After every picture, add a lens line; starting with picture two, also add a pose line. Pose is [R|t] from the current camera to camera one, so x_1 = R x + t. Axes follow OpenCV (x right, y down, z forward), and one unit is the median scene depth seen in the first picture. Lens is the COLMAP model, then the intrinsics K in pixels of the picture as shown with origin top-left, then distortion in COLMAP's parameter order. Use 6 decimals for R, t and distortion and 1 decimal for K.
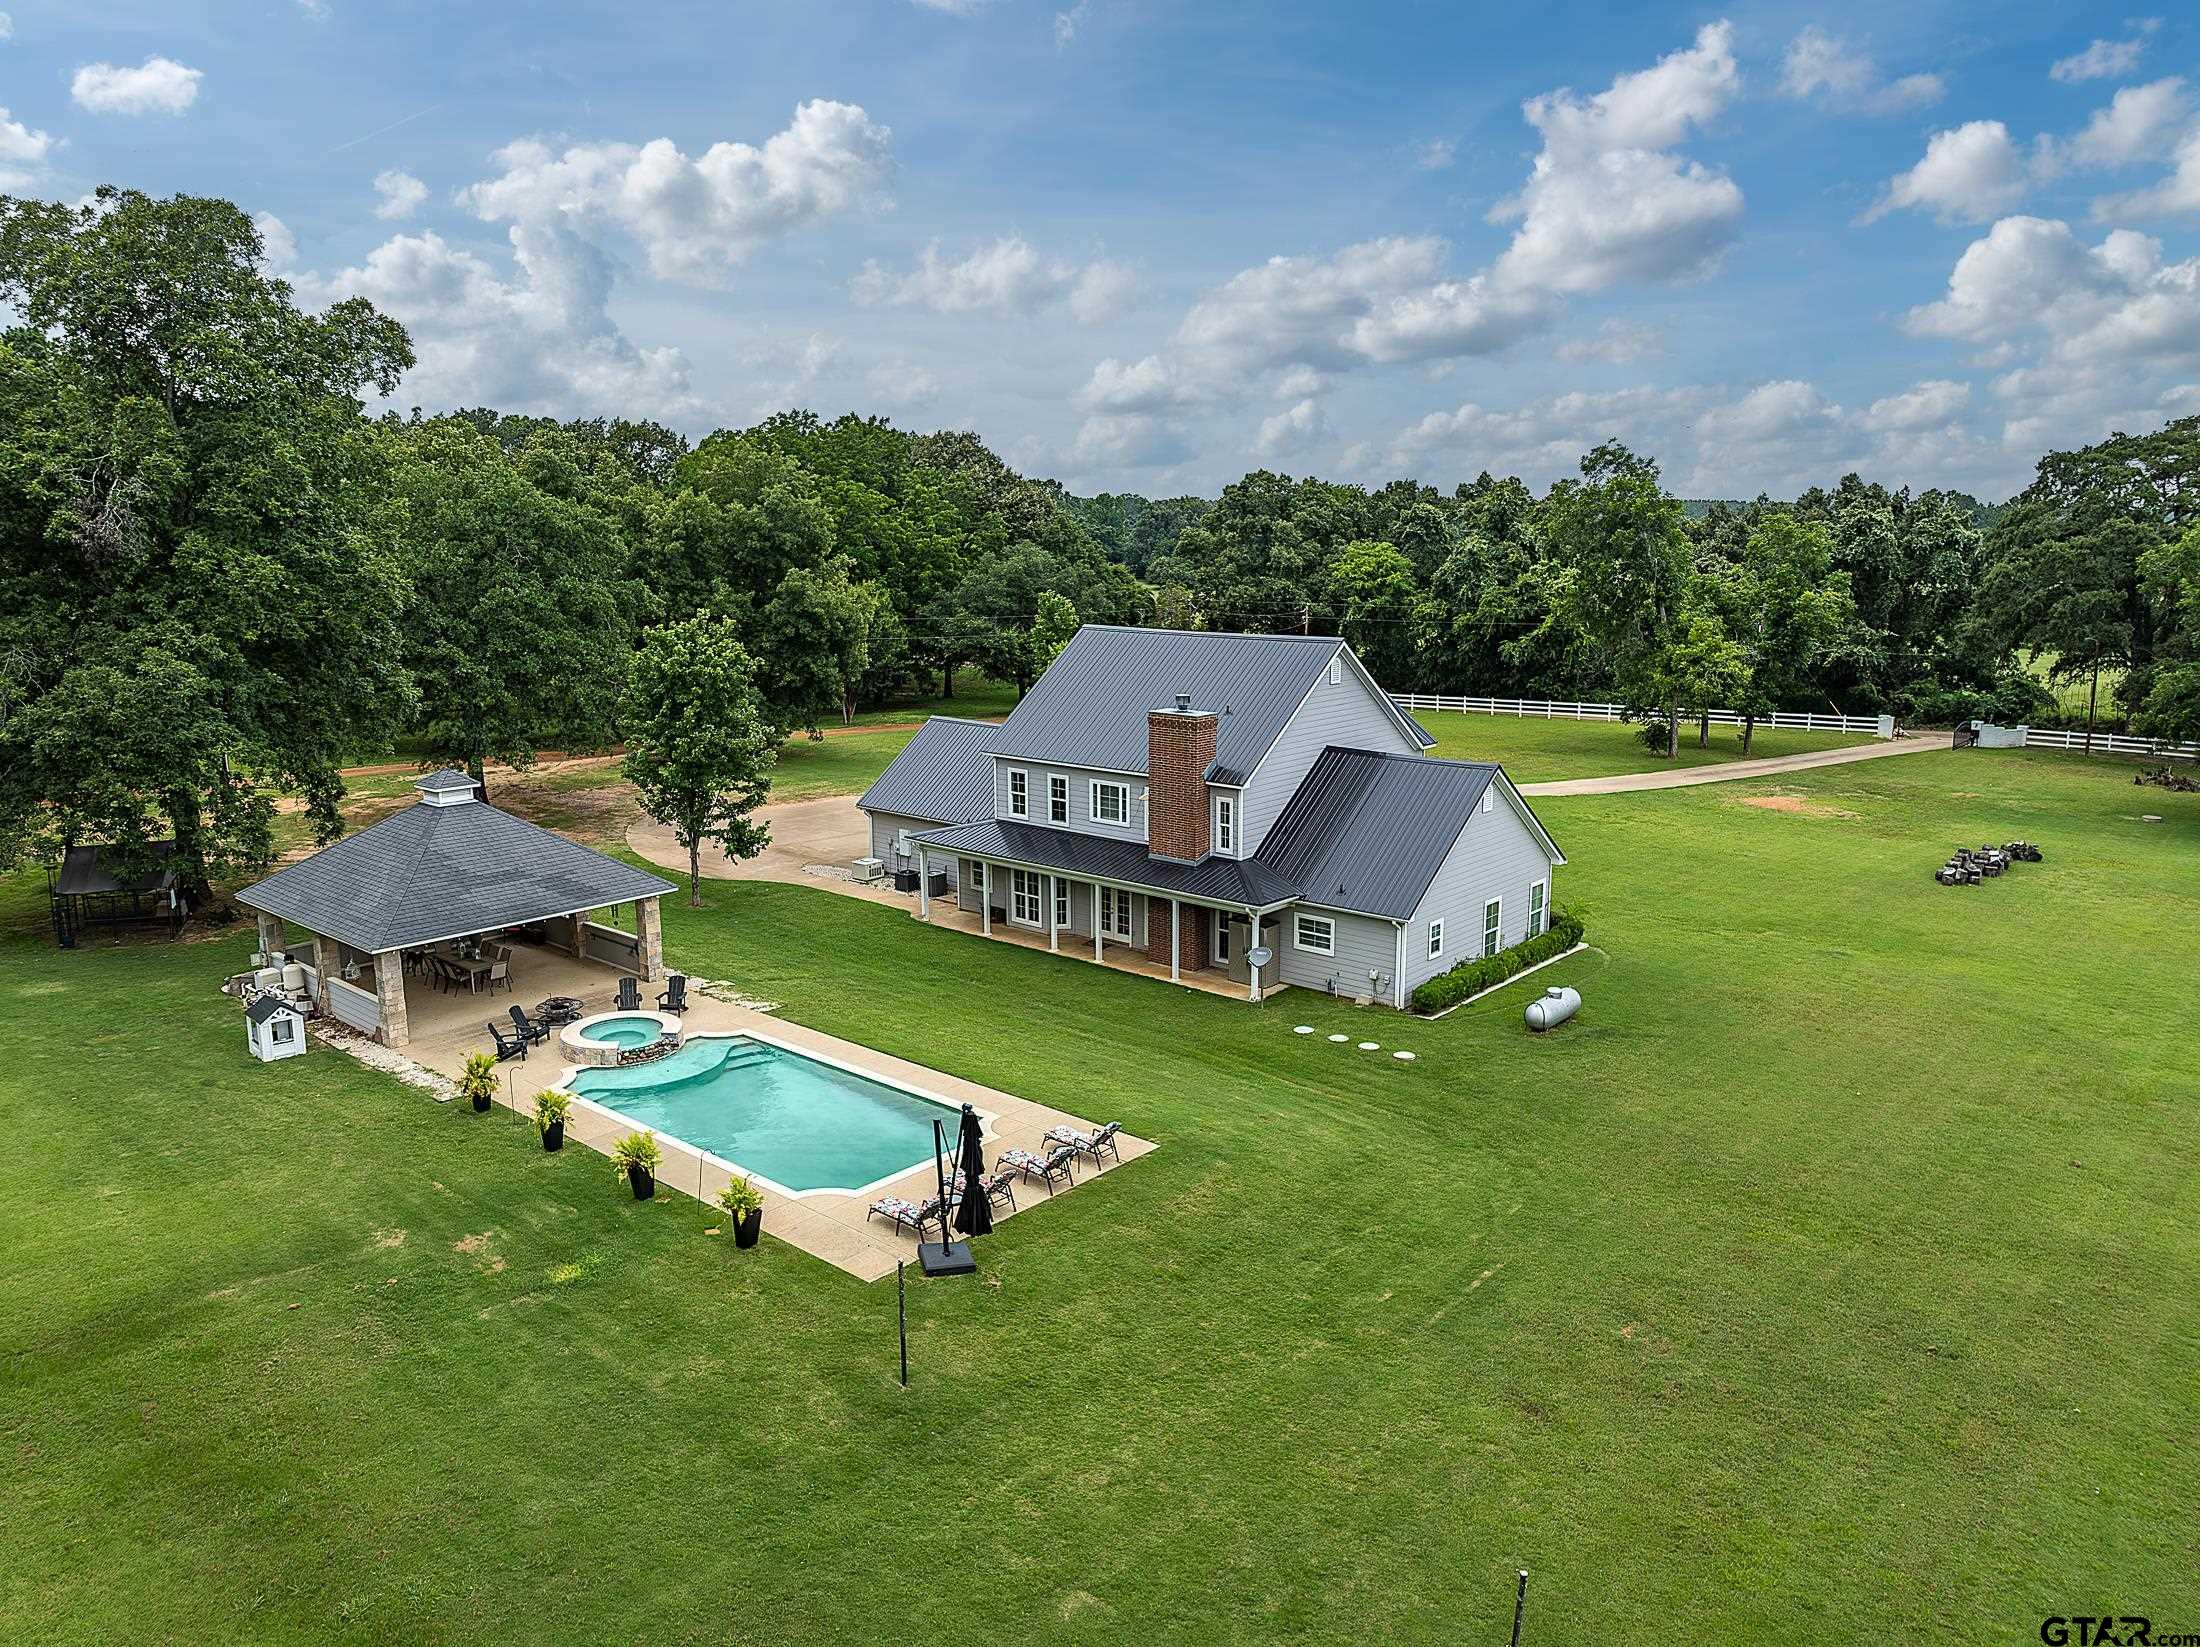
lens RADIAL K [[1547.7, 0, 1100.0], [0, 1547.7, 823.5], [0, 0, 1]] dist [-0.031344, -0.004578]
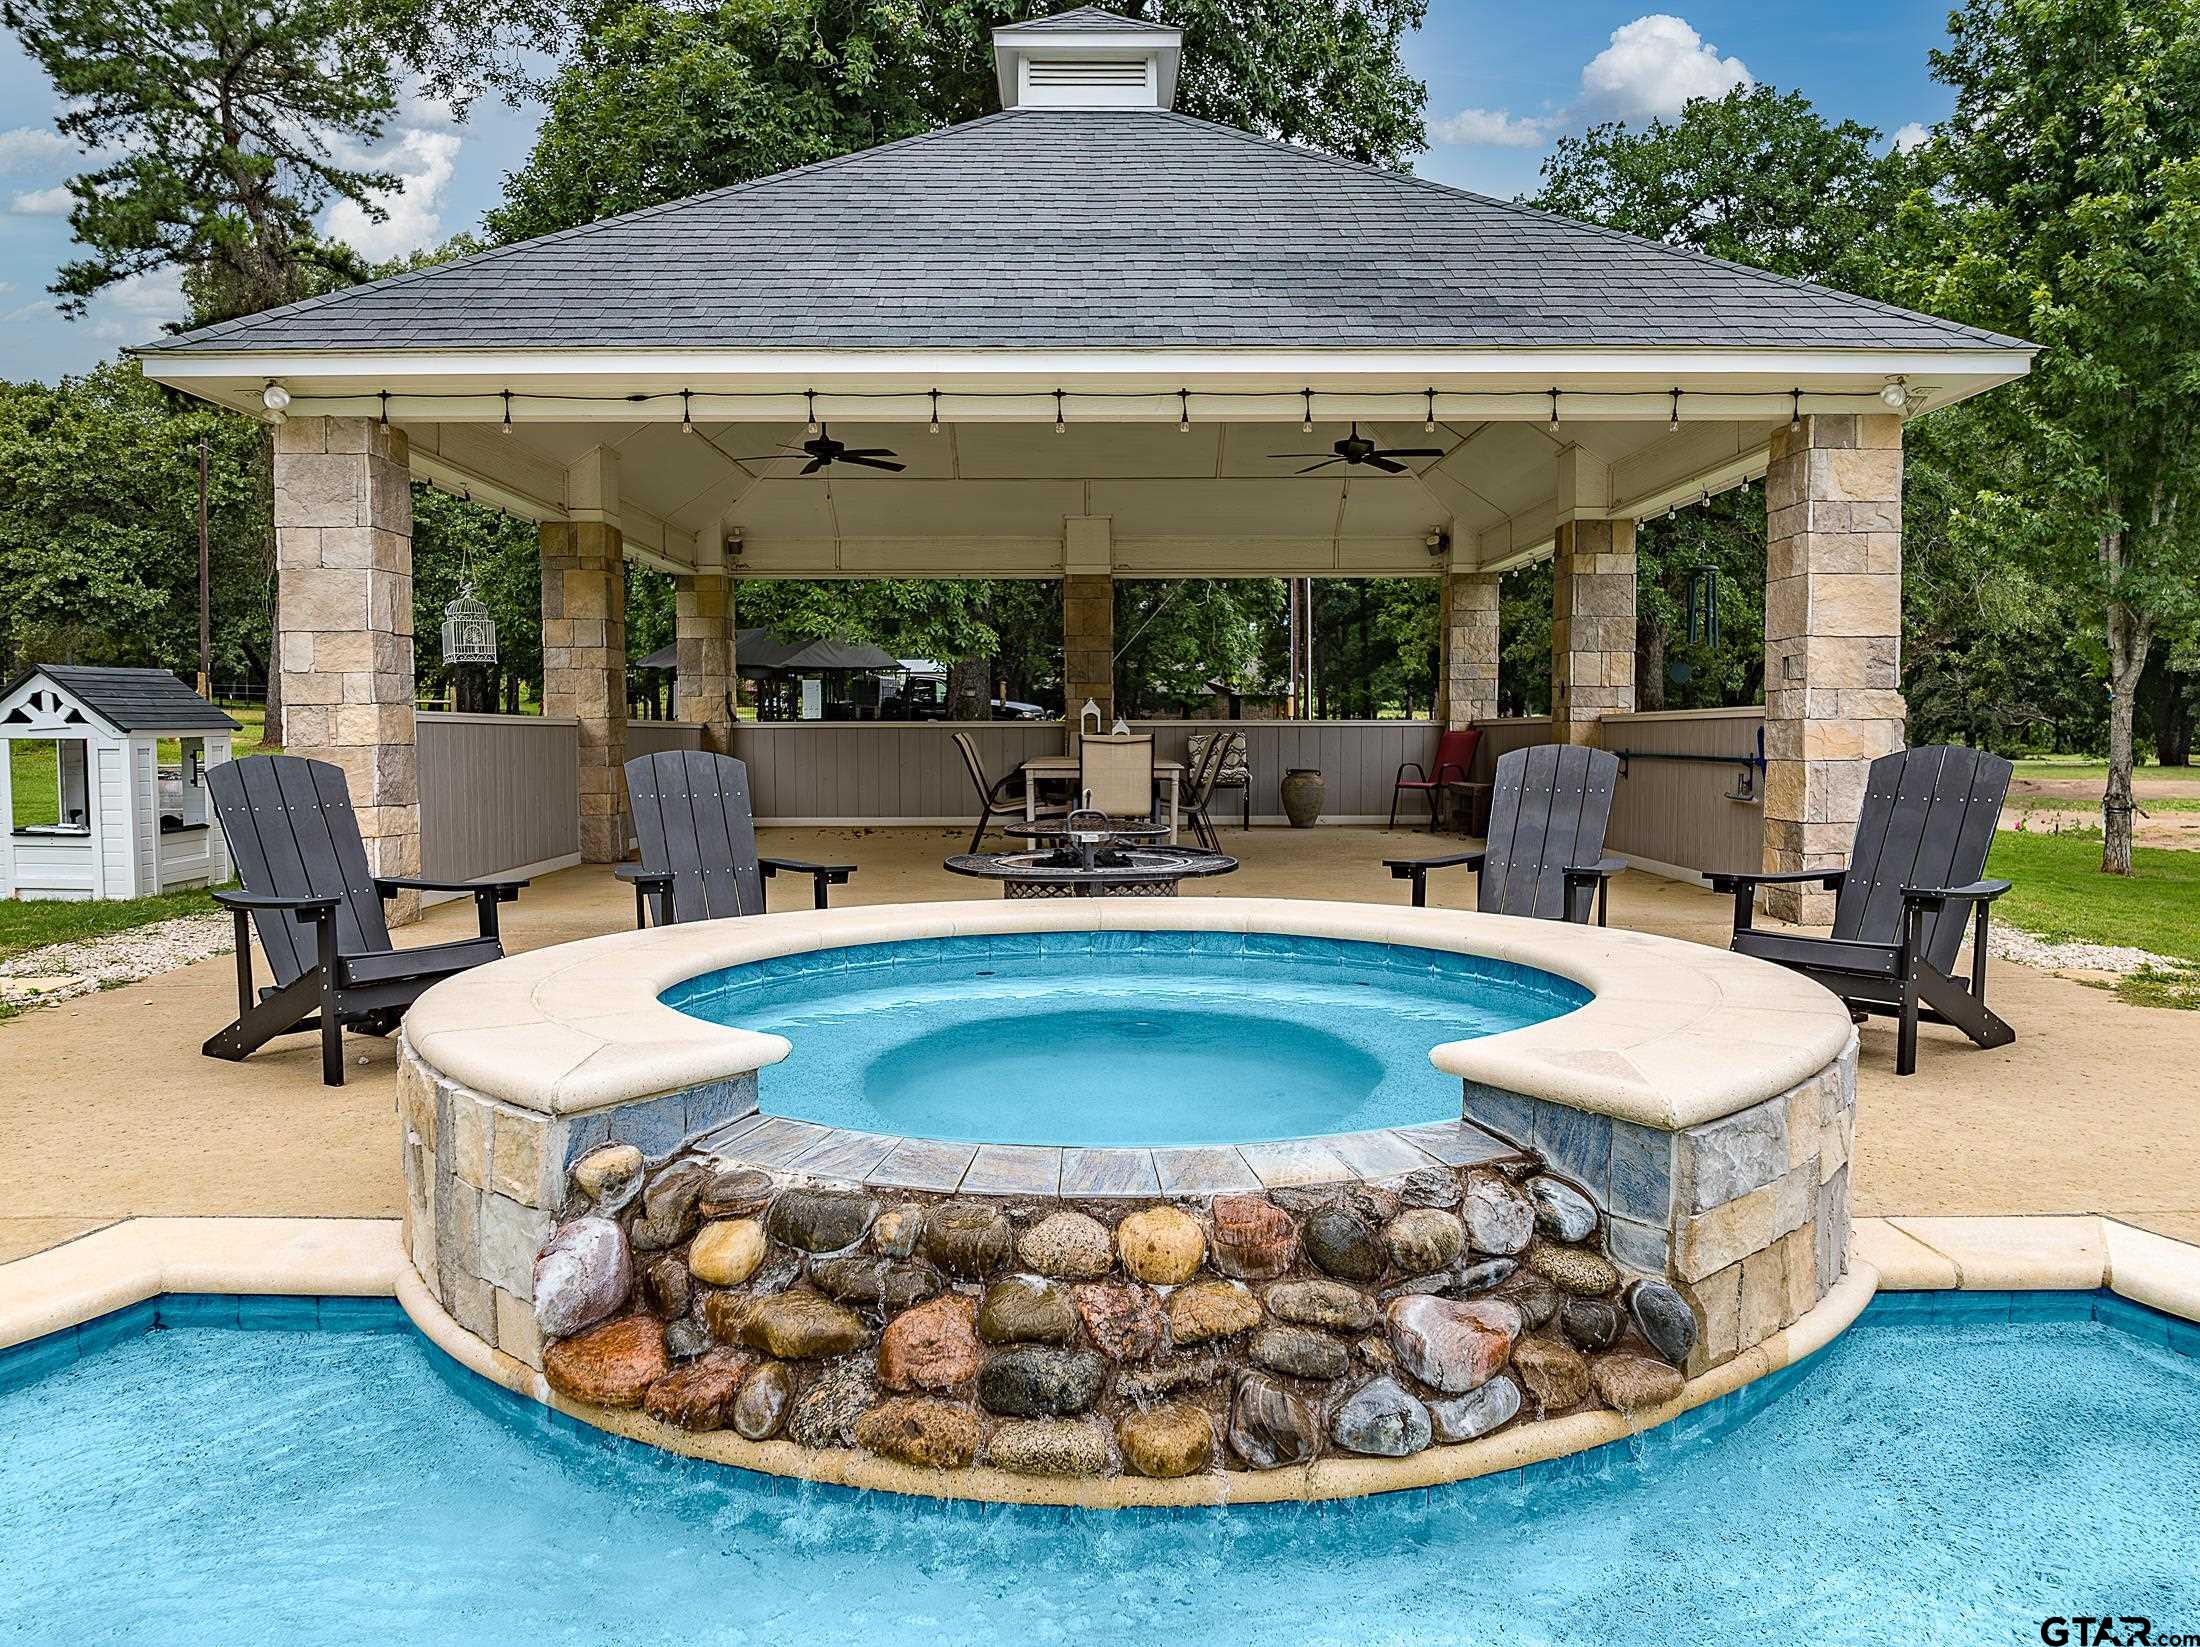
lens RADIAL K [[1551.8, 0, 1100.0], [0, 1551.8, 823.5], [0, 0, 1]] dist [-0.031635, 0.004389]
pose [[0.664872, 0.043685, -0.745679, -0.214109], [-0.143268, 0.987212, -0.069907, 0.115012], [0.733089, 0.153311, 0.662628, 0.822740]]
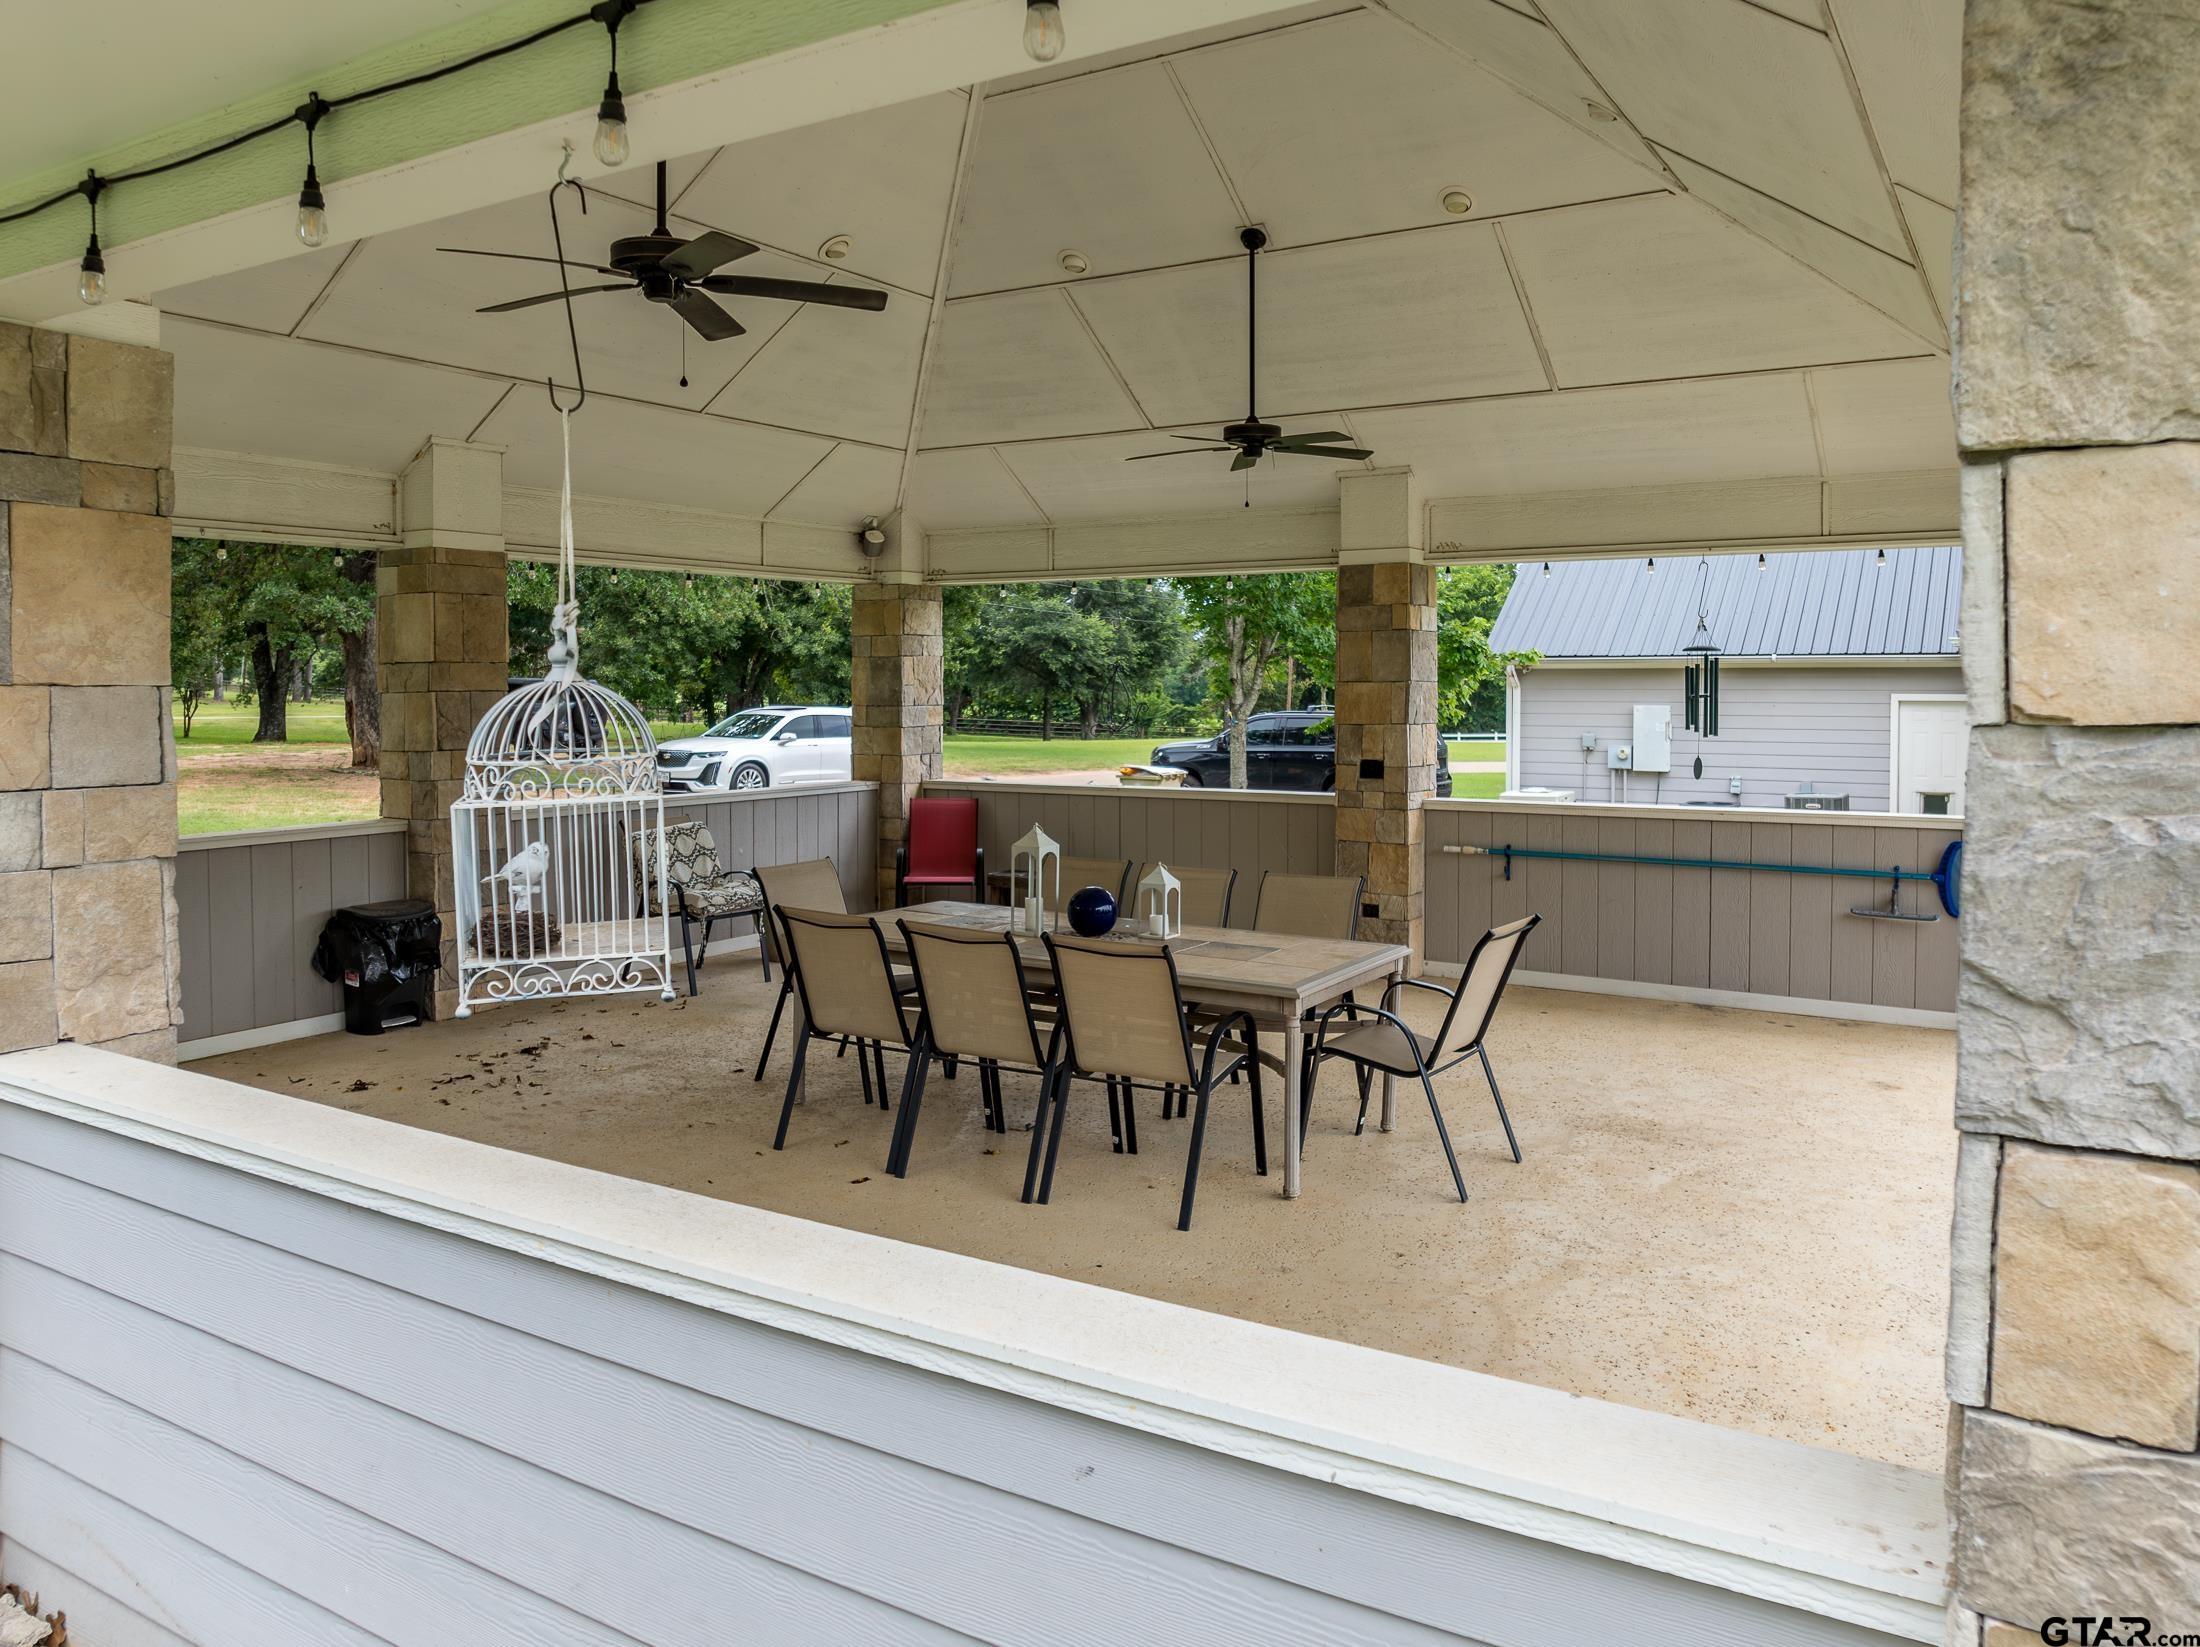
lens RADIAL K [[1547.7, 0, 1100.0], [0, 1547.7, 823.5], [0, 0, 1]] dist [-0.031344, -0.004578]
pose [[0.985988, -0.014351, 0.166198, -0.427461], [0.031415, 0.994441, -0.100501, 0.090850], [-0.163832, 0.104314, 0.980958, 0.849332]]
